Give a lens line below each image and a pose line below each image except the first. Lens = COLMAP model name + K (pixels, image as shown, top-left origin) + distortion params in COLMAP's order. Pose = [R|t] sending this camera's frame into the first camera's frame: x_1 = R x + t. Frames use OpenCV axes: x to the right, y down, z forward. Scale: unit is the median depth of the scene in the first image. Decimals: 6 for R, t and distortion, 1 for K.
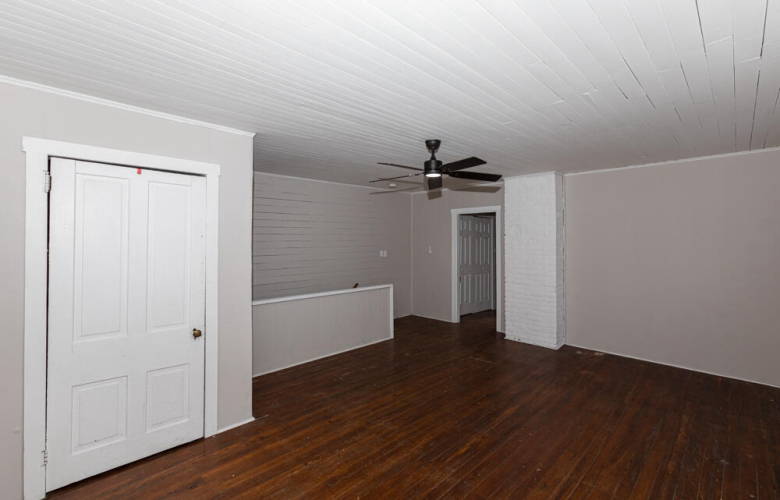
lens RADIAL K [[350.7, 0, 389.8], [0, 350.7, 233.5], [0, 0, 1]] dist [-0.002071, -0.000273]
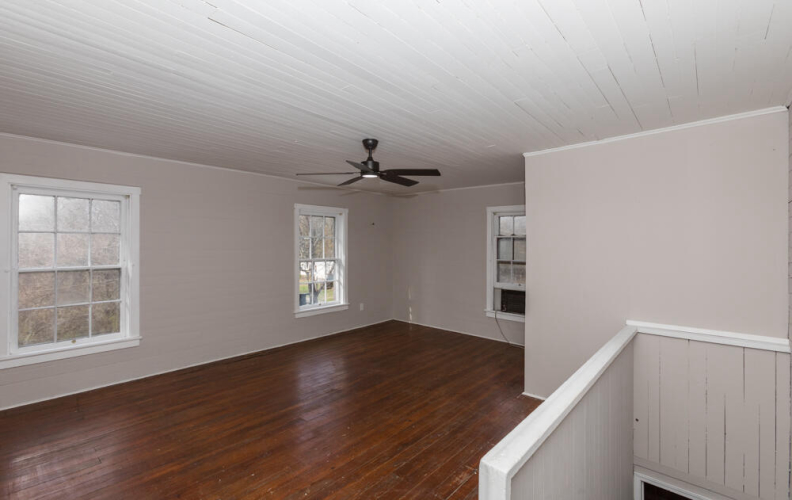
lens RADIAL K [[356.5, 0, 396.0], [0, 356.5, 250.0], [0, 0, 1]] dist [0.000064, 0.000057]
pose [[-0.997607, -0.004938, -0.068970, 0.118912], [-0.004280, 0.999944, -0.009682, 0.053492], [0.069014, -0.009364, -0.997572, 2.013183]]
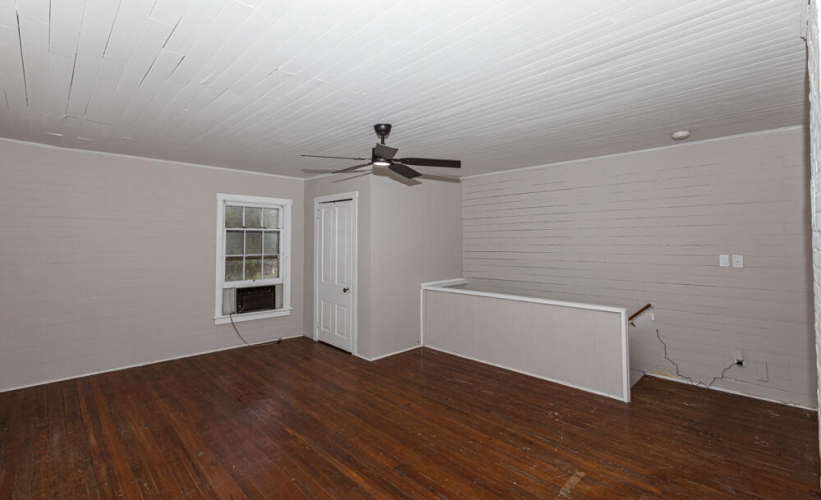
lens RADIAL K [[368.9, 0, 411.6], [0, 368.9, 228.4], [0, 0, 1]] dist [-0.013949, 0.000185]
pose [[-0.004345, -0.031736, -0.999487, 1.062375], [0.022475, 0.999241, -0.031826, 0.034204], [0.999738, -0.022601, -0.003628, 1.095577]]
